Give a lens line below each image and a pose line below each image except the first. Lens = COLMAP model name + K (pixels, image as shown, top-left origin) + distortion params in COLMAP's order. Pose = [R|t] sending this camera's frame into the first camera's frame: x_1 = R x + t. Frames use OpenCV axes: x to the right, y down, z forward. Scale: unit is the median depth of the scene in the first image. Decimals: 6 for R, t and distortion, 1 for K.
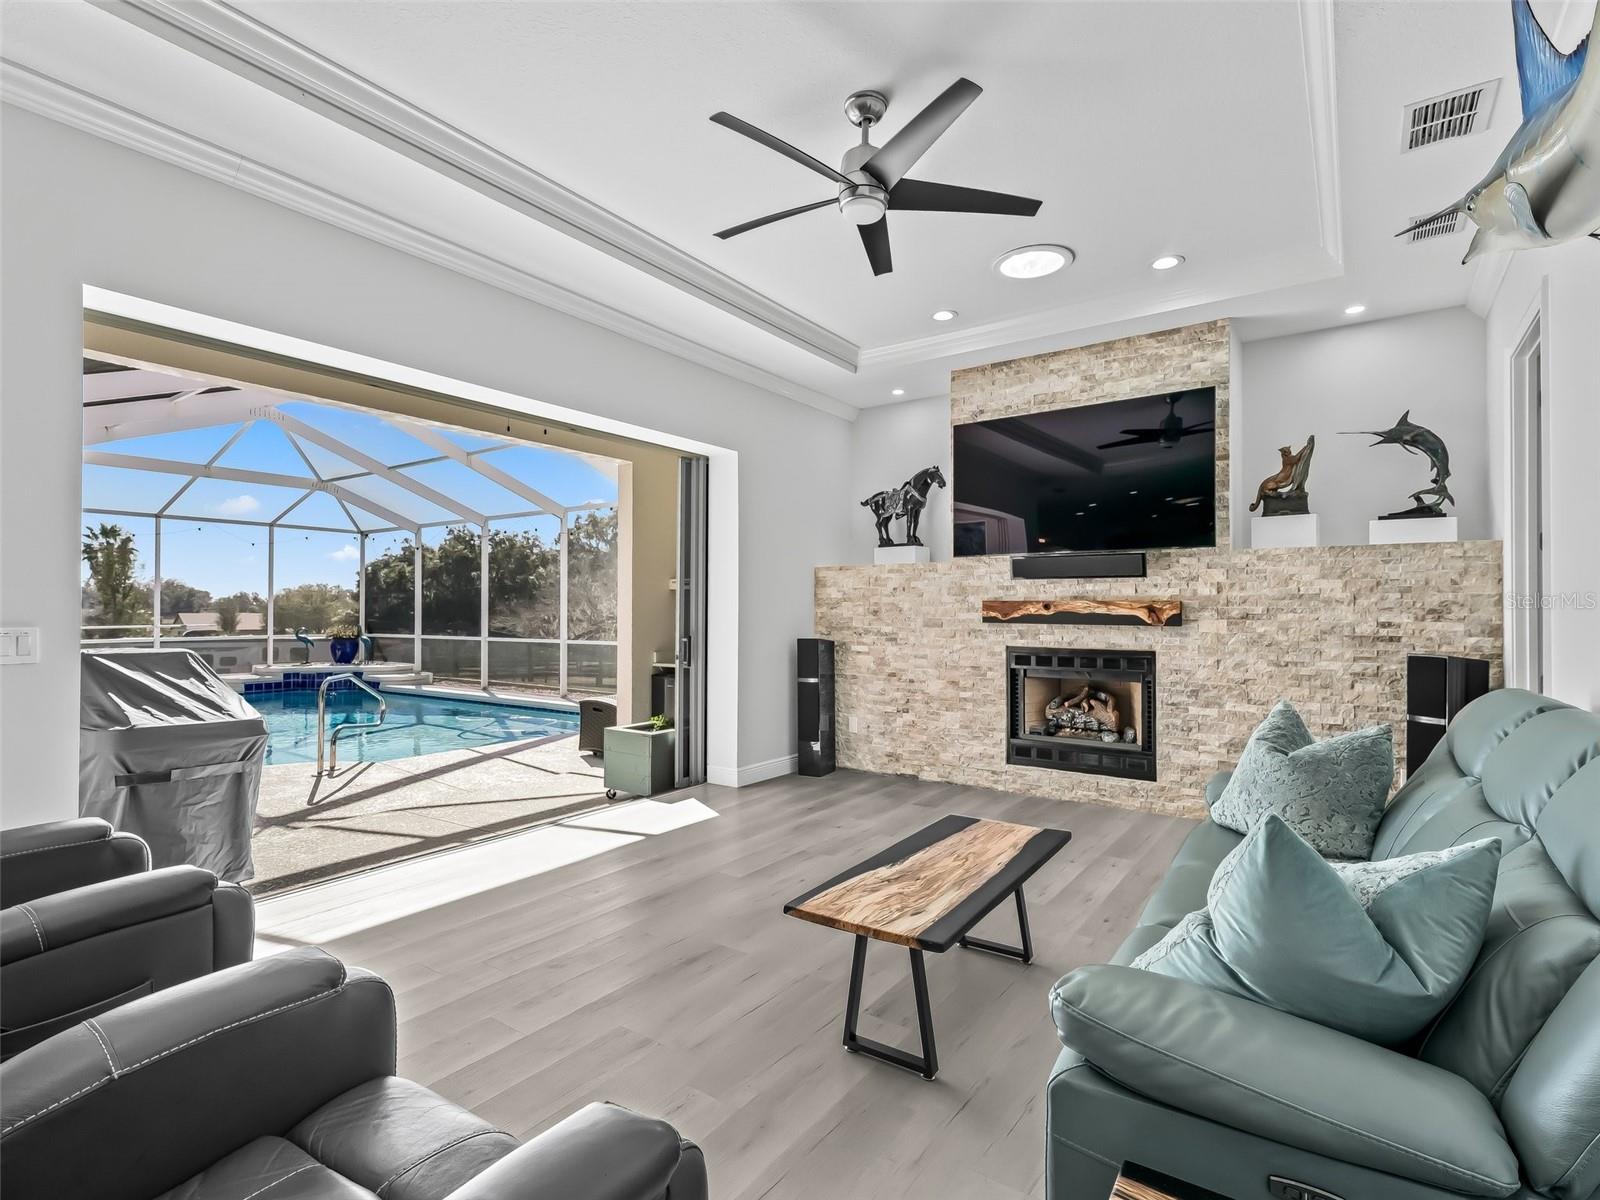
lens RADIAL K [[789.0, 0, 791.4], [0, 789.0, 603.8], [0, 0, 1]] dist [0.013641, -0.000546]
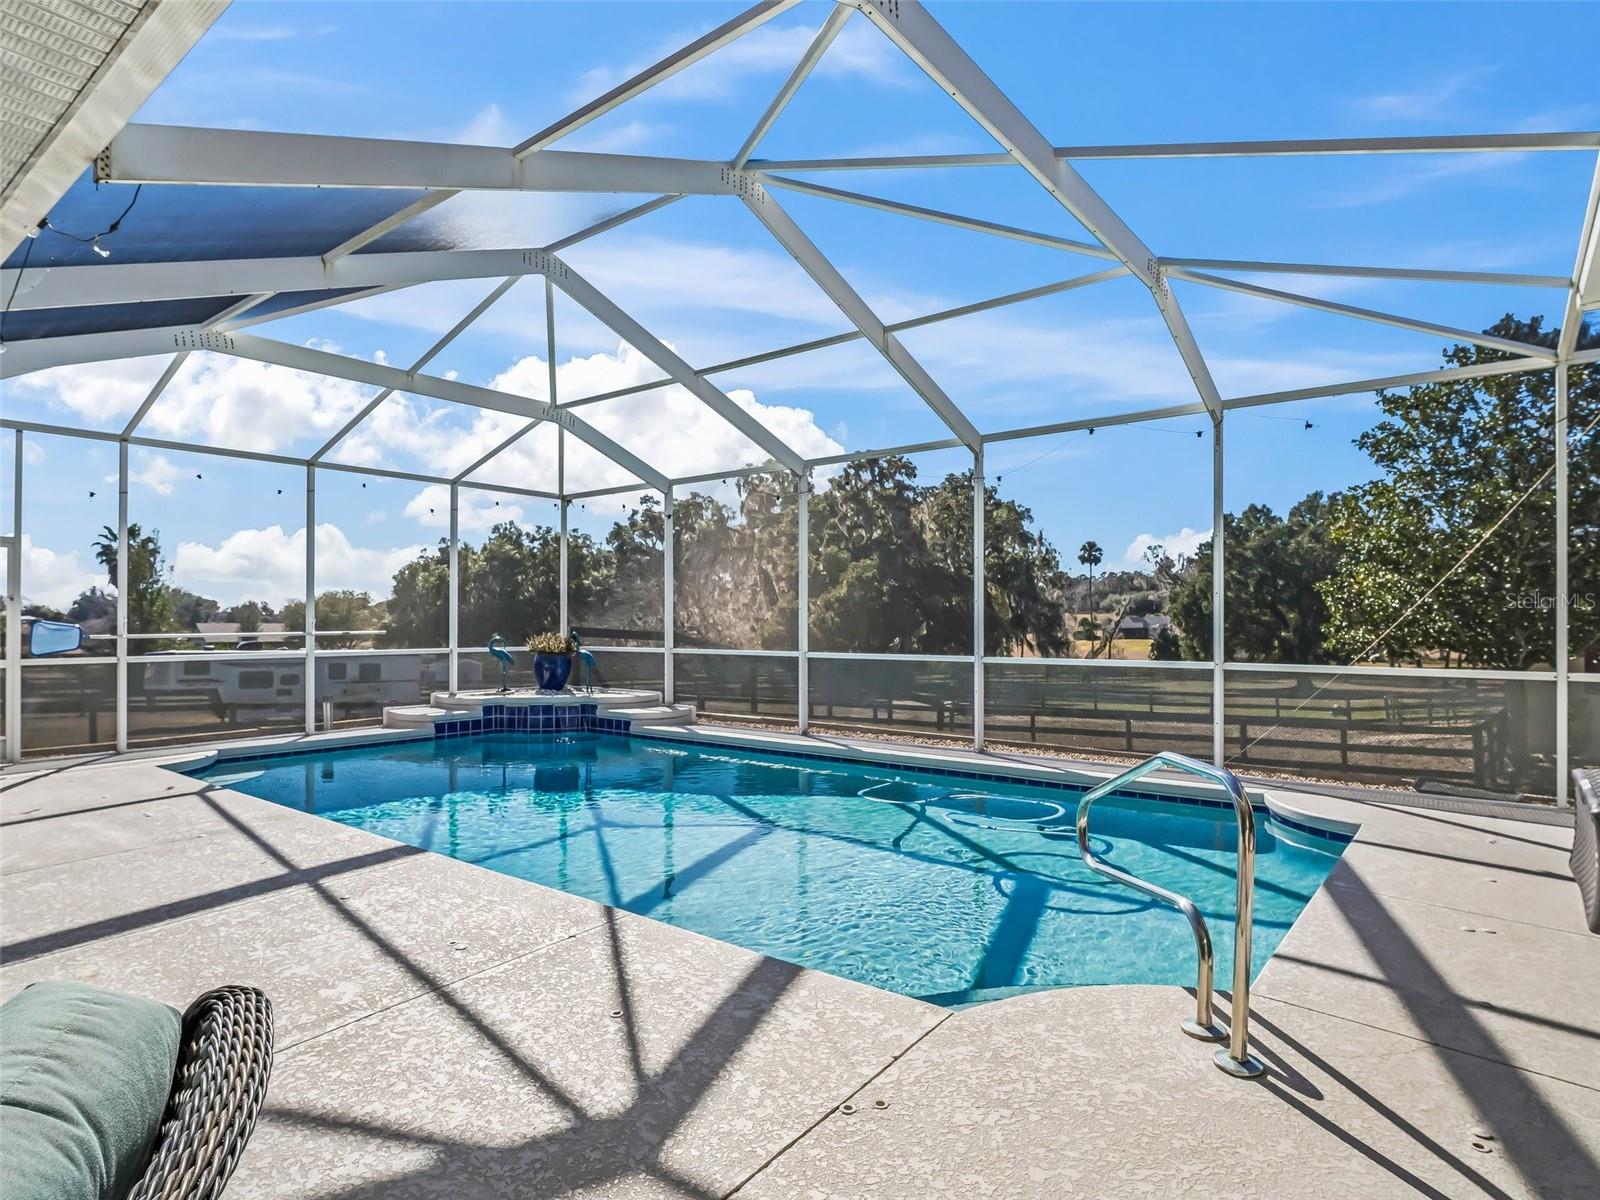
lens RADIAL K [[885.5, 0, 808.2], [0, 885.5, 626.7], [0, 0, 1]] dist [-0.011218, 0.001024]
pose [[0.999178, -0.000134, -0.040532, -0.806063], [0.000751, 0.999884, 0.015201, 0.025832], [0.040525, -0.015219, 0.999063, 0.662775]]
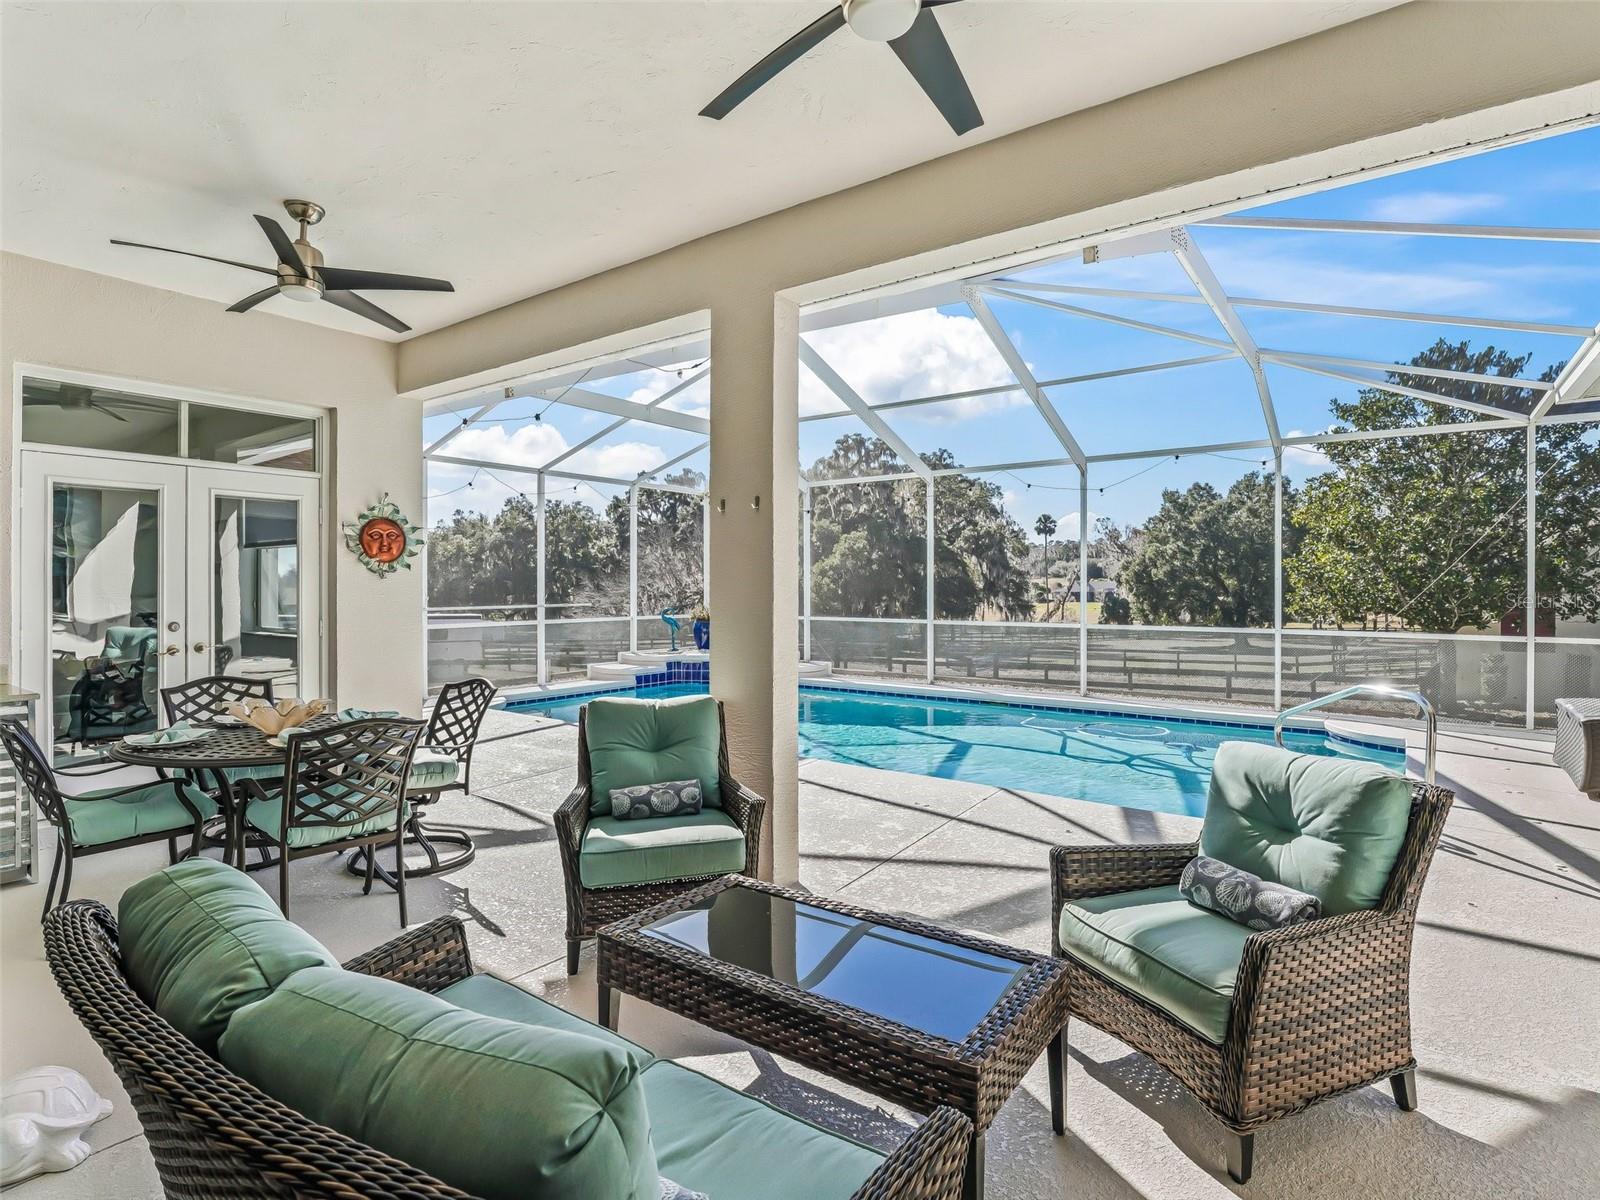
lens RADIAL K [[817.1, 0, 794.9], [0, 817.1, 585.9], [0, 0, 1]] dist [-0.012091, -0.001365]
pose [[0.999839, -0.000452, -0.017965, -1.158565], [0.000625, 0.999954, 0.009615, -0.000648], [0.017959, -0.009624, 0.999792, 0.358631]]
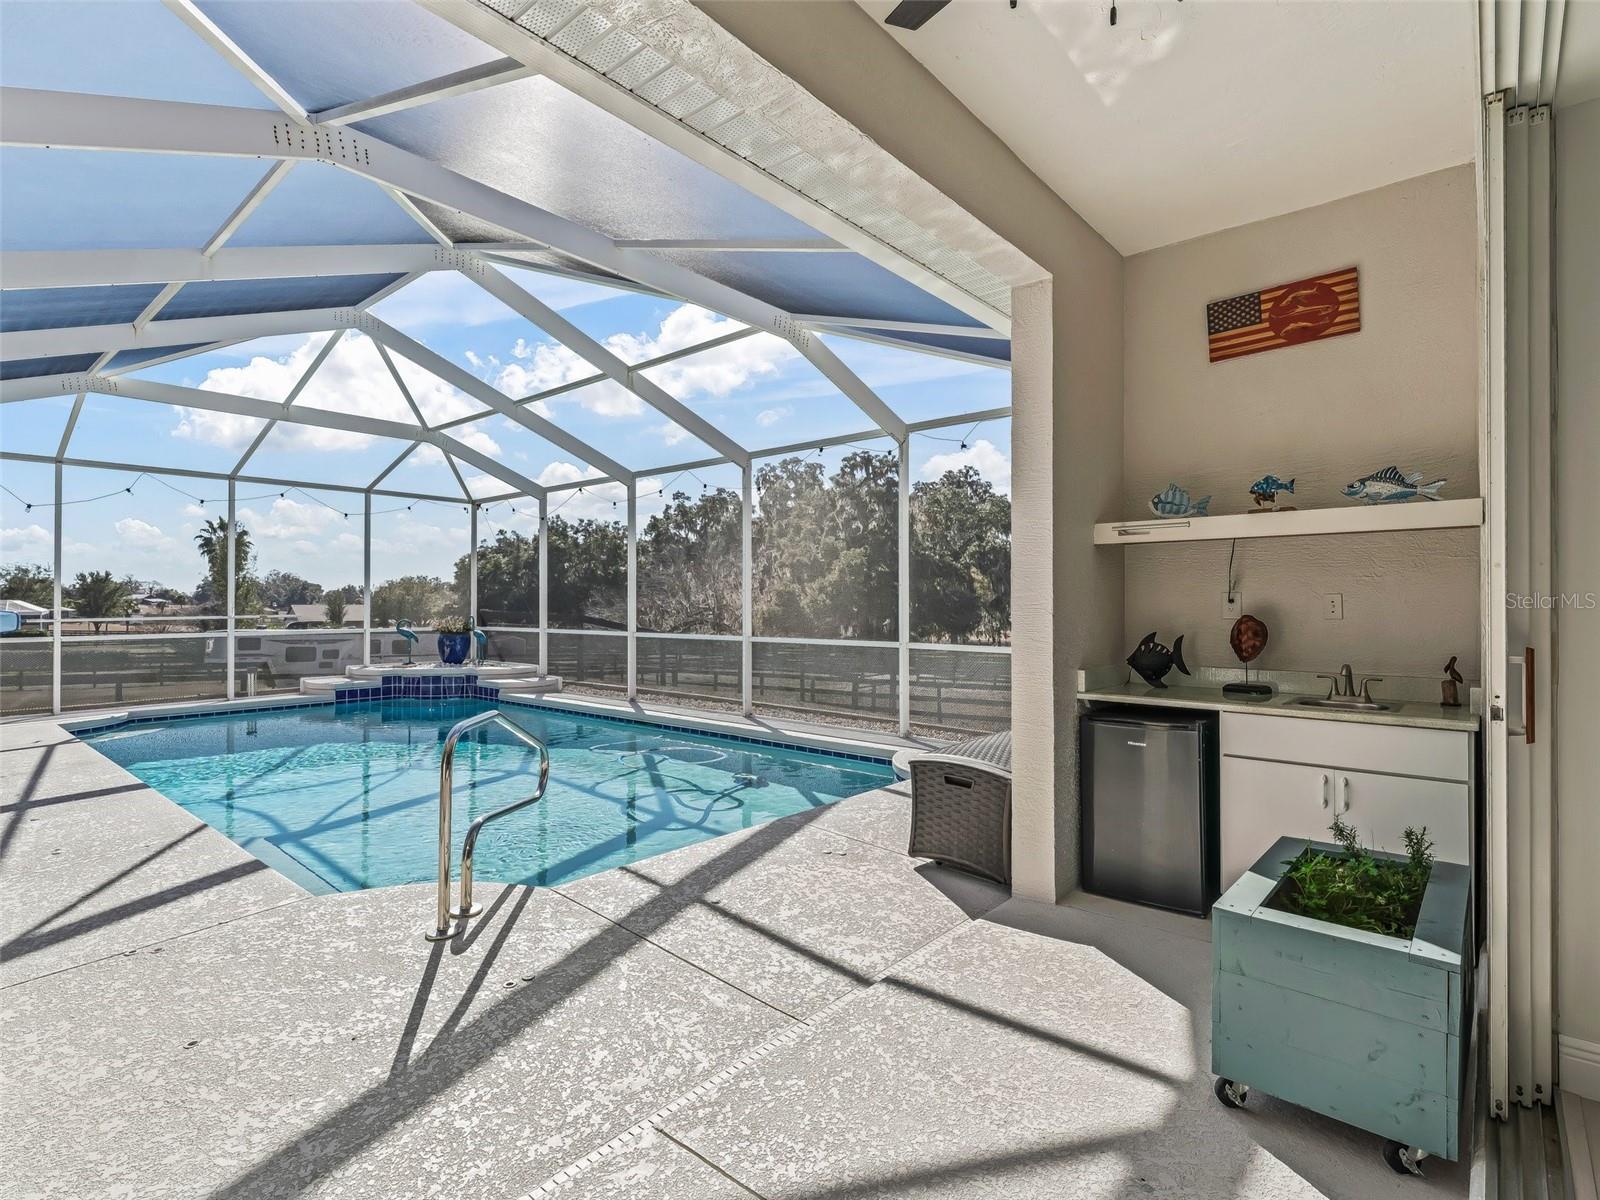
lens RADIAL K [[792.4, 0, 800.0], [0, 792.4, 600.0], [0, 0, 1]] dist [0.002639, -0.000700]
pose [[0.996021, -0.001237, -0.089105, -0.363817], [0.001759, 0.999982, 0.005776, 0.017071], [0.089096, -0.005910, 0.996005, 0.587672]]
